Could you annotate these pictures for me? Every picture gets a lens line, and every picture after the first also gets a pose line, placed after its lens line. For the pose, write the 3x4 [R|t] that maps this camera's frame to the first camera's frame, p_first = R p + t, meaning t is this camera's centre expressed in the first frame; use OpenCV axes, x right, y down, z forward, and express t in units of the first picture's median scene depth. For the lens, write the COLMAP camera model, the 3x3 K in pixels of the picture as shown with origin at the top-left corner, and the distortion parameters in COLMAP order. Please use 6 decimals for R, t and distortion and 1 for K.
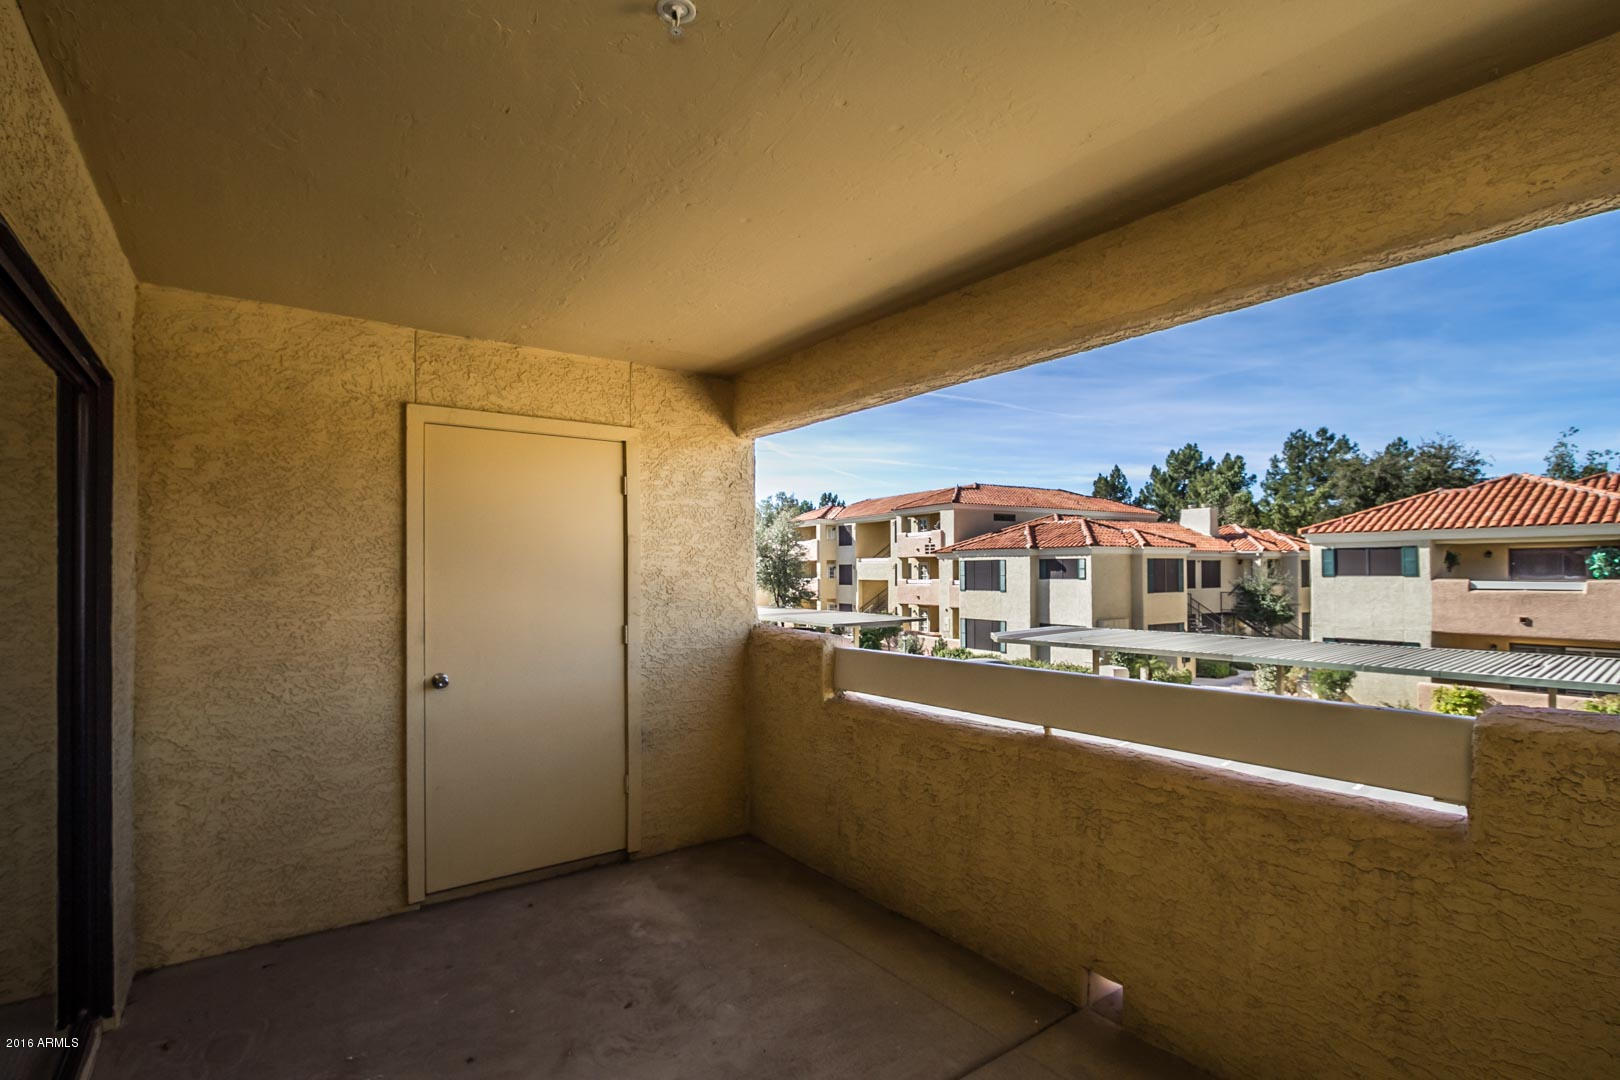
lens RADIAL K [[764.2, 0, 808.8], [0, 764.2, 571.4], [0, 0, 1]] dist [-0.006818, 0.000698]
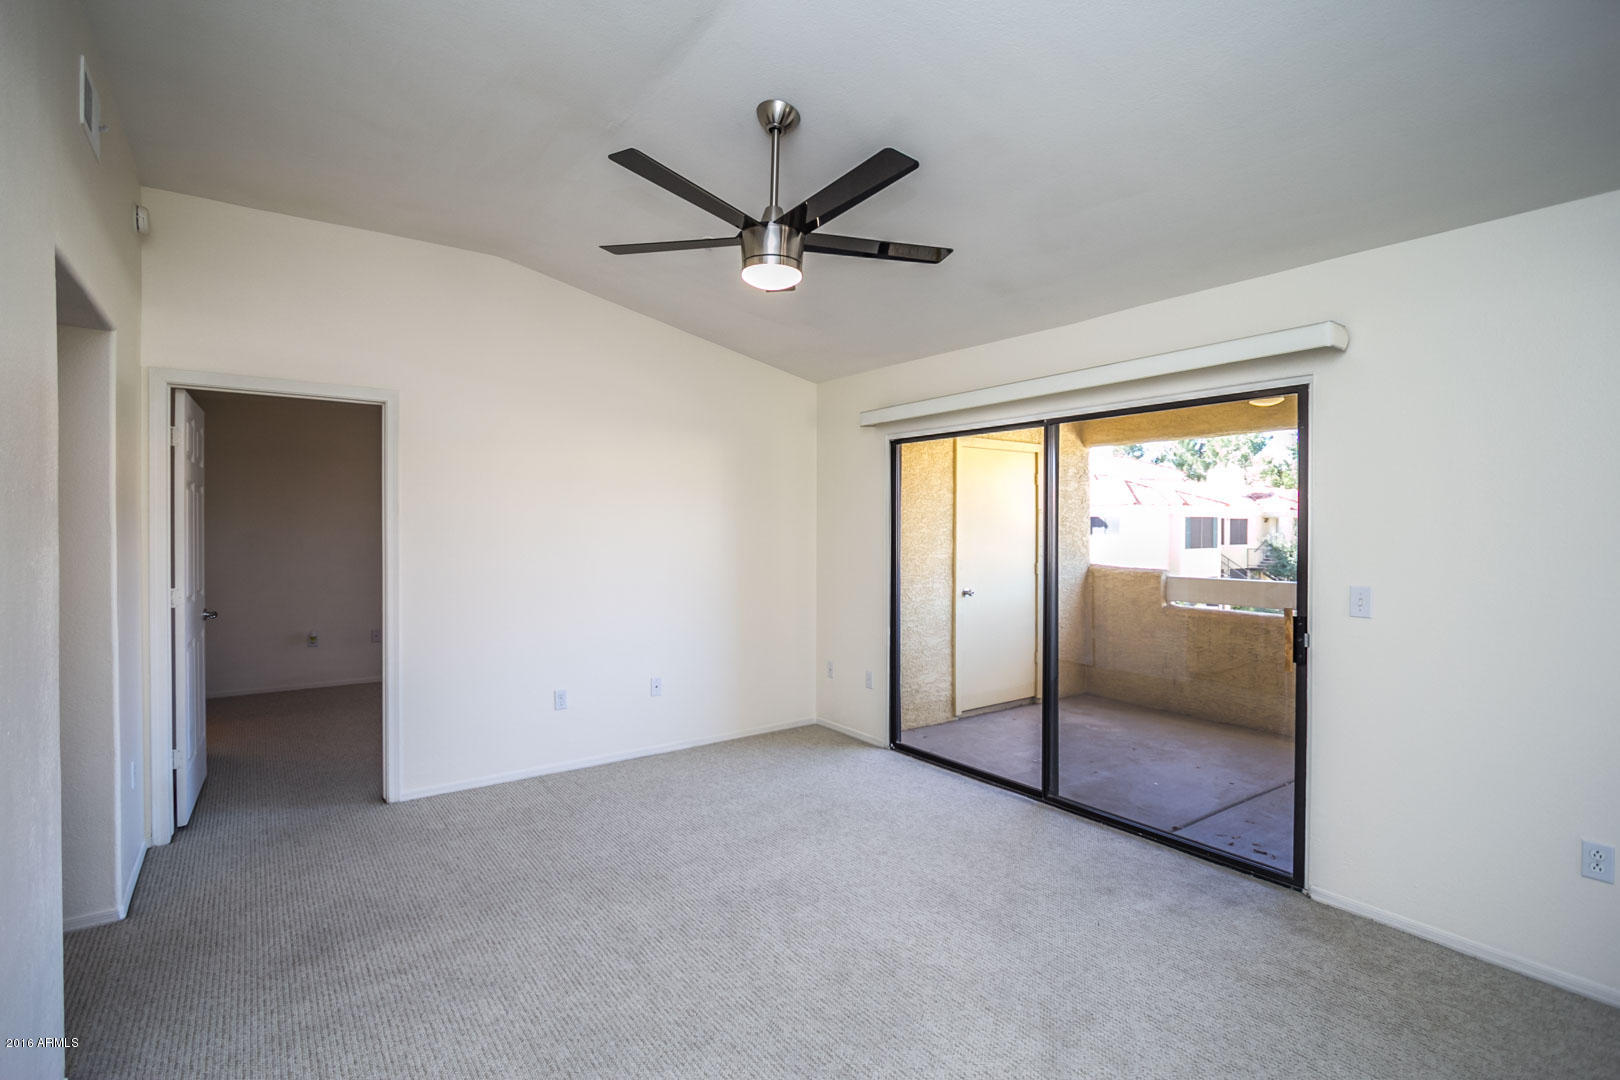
lens RADIAL K [[764.7, 0, 805.9], [0, 764.7, 541.9], [0, 0, 1]] dist [-0.012513, 0.001406]
pose [[0.999958, 0.004089, -0.008258, -0.828807], [-0.003928, 0.999805, 0.019365, -0.006516], [0.008335, -0.019332, 0.999778, -0.760898]]
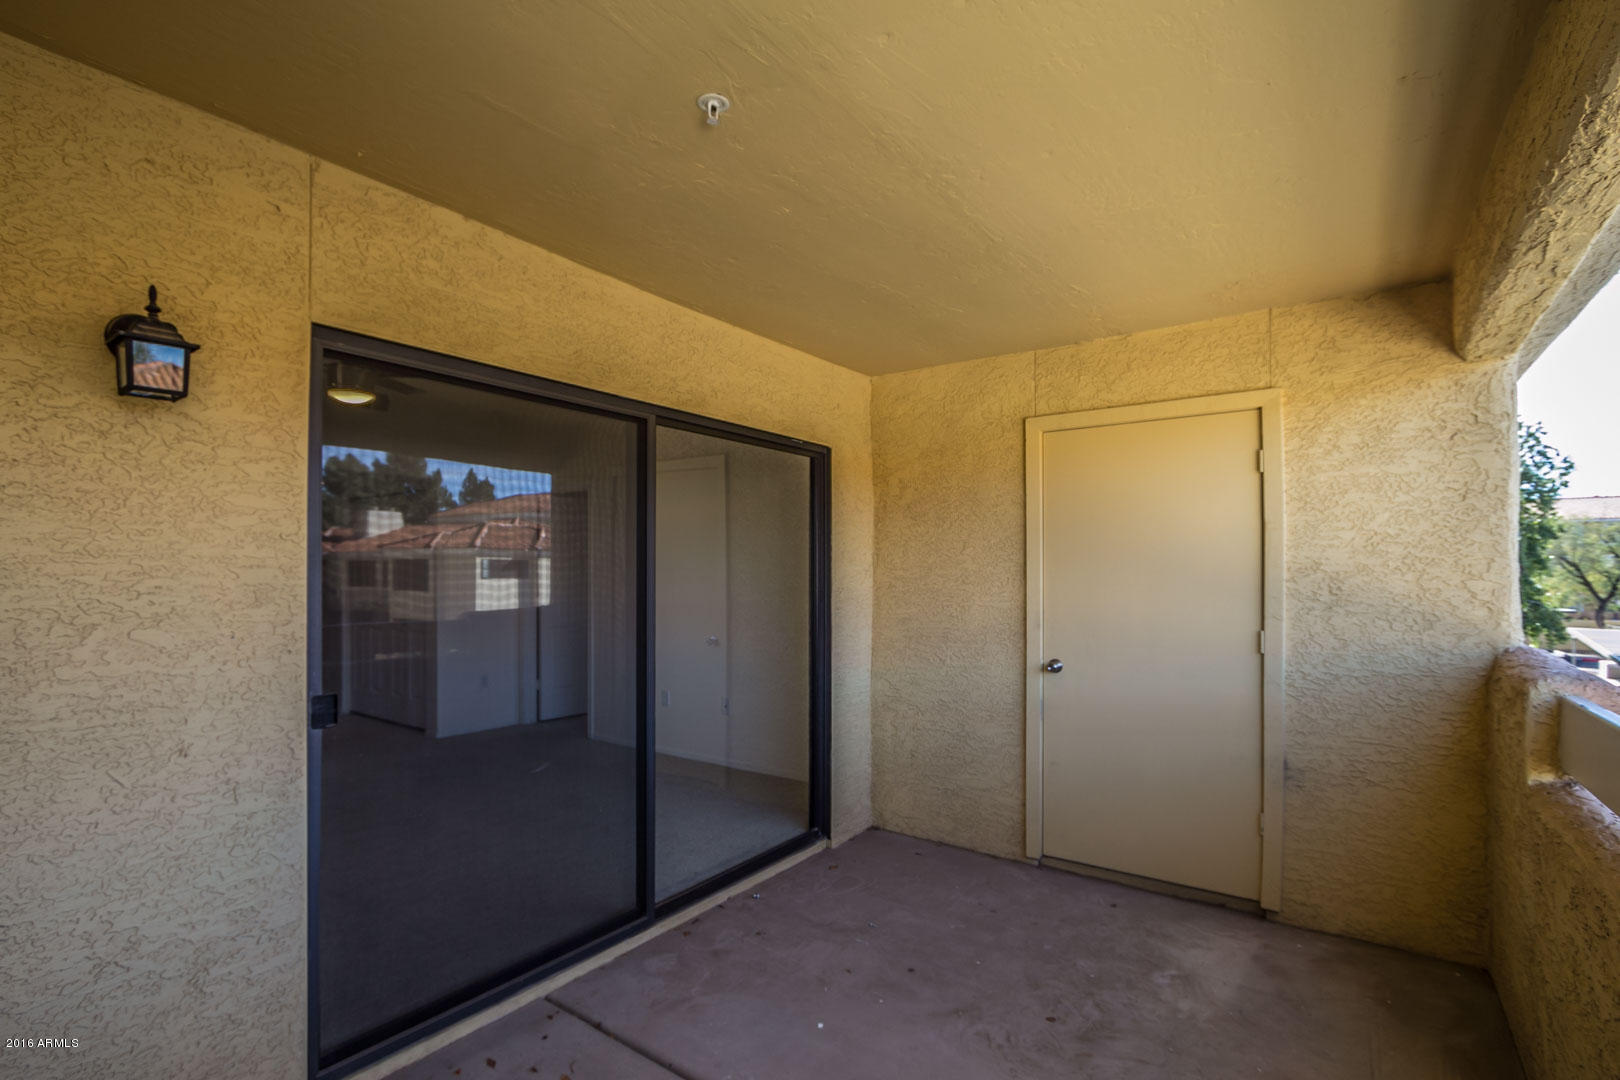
lens RADIAL K [[764.2, 0, 808.8], [0, 764.2, 571.4], [0, 0, 1]] dist [-0.006818, 0.000698]
pose [[0.315156, 0.005514, -0.949024, 0.438473], [0.001781, 0.999978, 0.006401, 0.000504], [0.949038, -0.003707, 0.315140, 0.316183]]
